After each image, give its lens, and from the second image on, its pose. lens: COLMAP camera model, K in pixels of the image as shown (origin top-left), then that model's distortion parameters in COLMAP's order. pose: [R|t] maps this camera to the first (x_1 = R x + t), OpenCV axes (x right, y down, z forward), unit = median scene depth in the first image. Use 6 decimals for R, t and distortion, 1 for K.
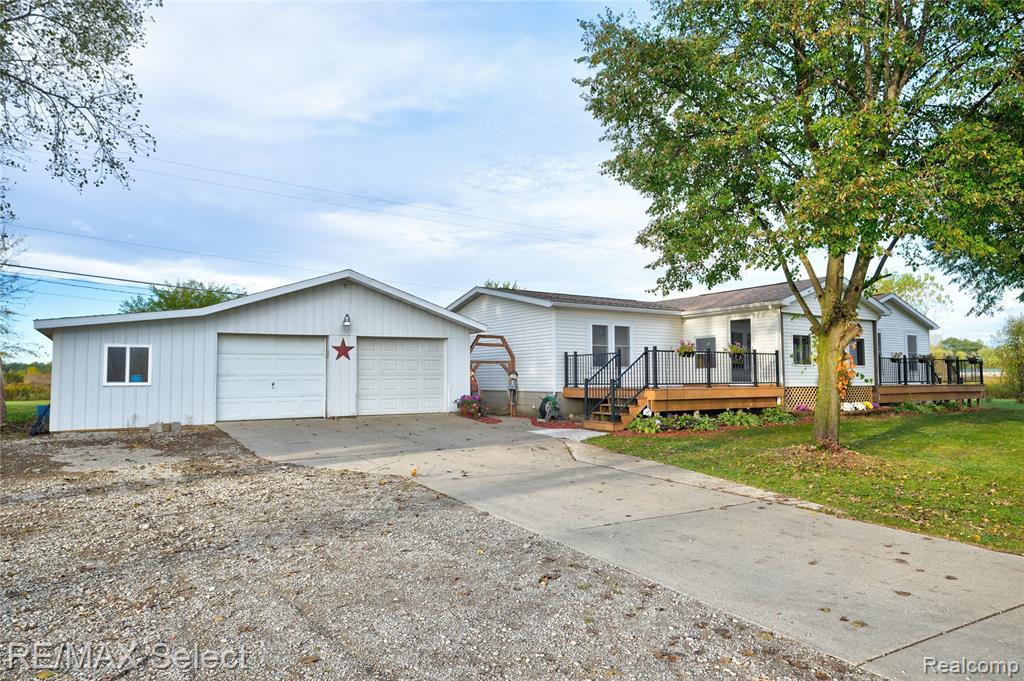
lens RADIAL K [[639.6, 0, 512.0], [0, 639.6, 340.5], [0, 0, 1]] dist [0.000076, 0.003887]
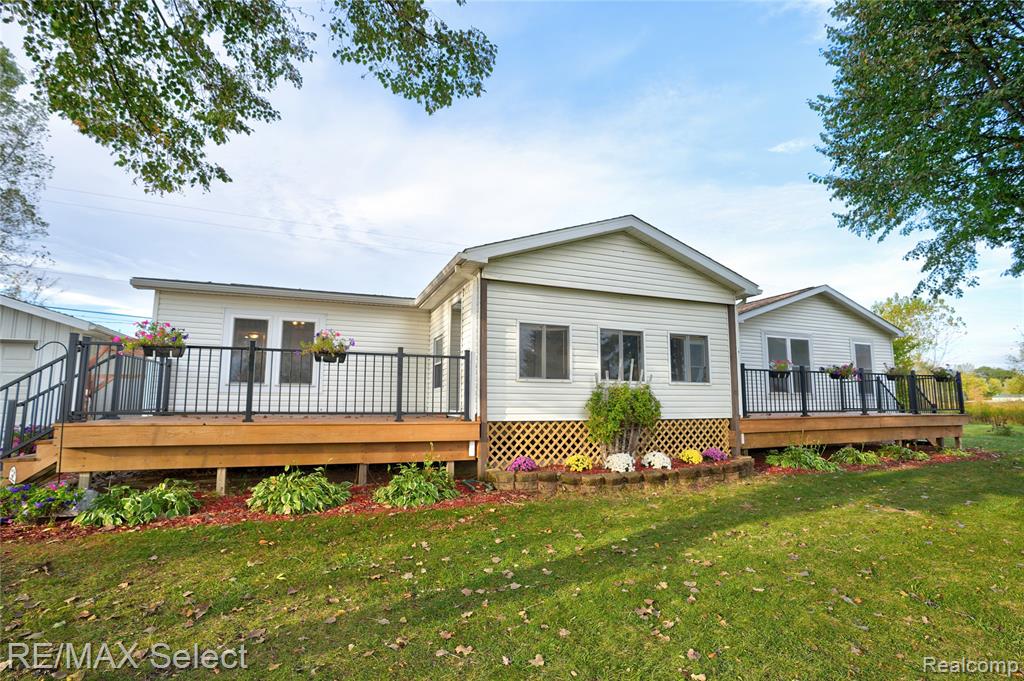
lens RADIAL K [[481.2, 0, 512.0], [0, 481.2, 340.5], [0, 0, 1]] dist [-0.035528, 0.000124]
pose [[0.980967, -0.017163, -0.193414, 0.512156], [0.004063, 0.997682, -0.067922, 0.033530], [0.194132, 0.065844, 0.978763, 0.606807]]
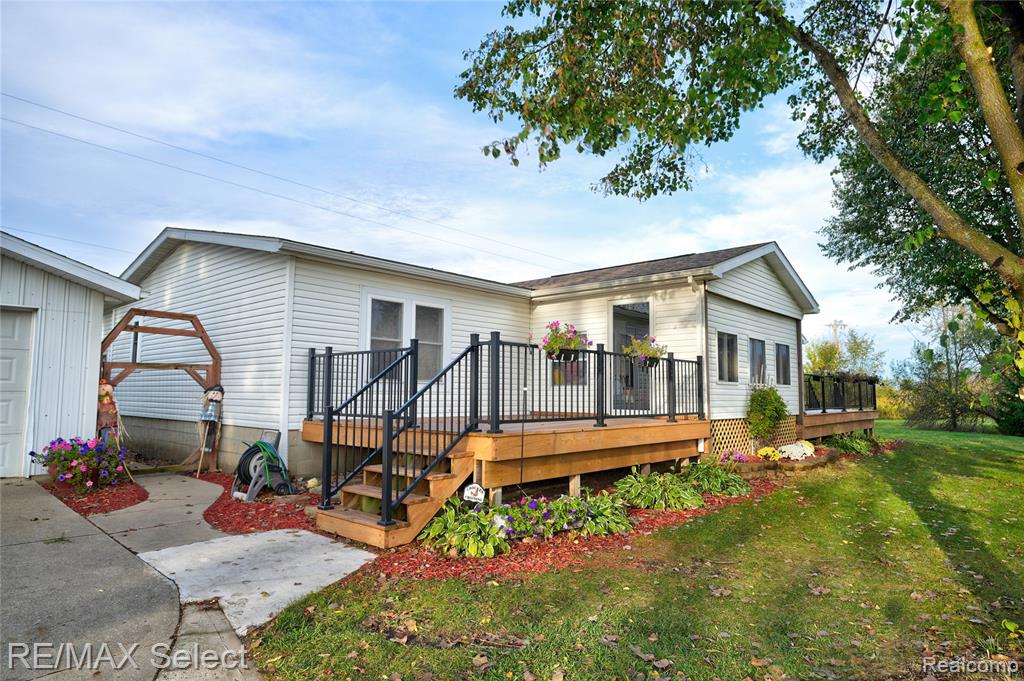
lens RADIAL K [[614.7, 0, 512.0], [0, 614.7, 340.5], [0, 0, 1]] dist [-0.027355, 0.000147]
pose [[0.961671, 0.035652, 0.271877, 0.103688], [-0.027926, 0.999090, -0.032234, 0.023236], [-0.272779, 0.023406, 0.961792, 0.508808]]
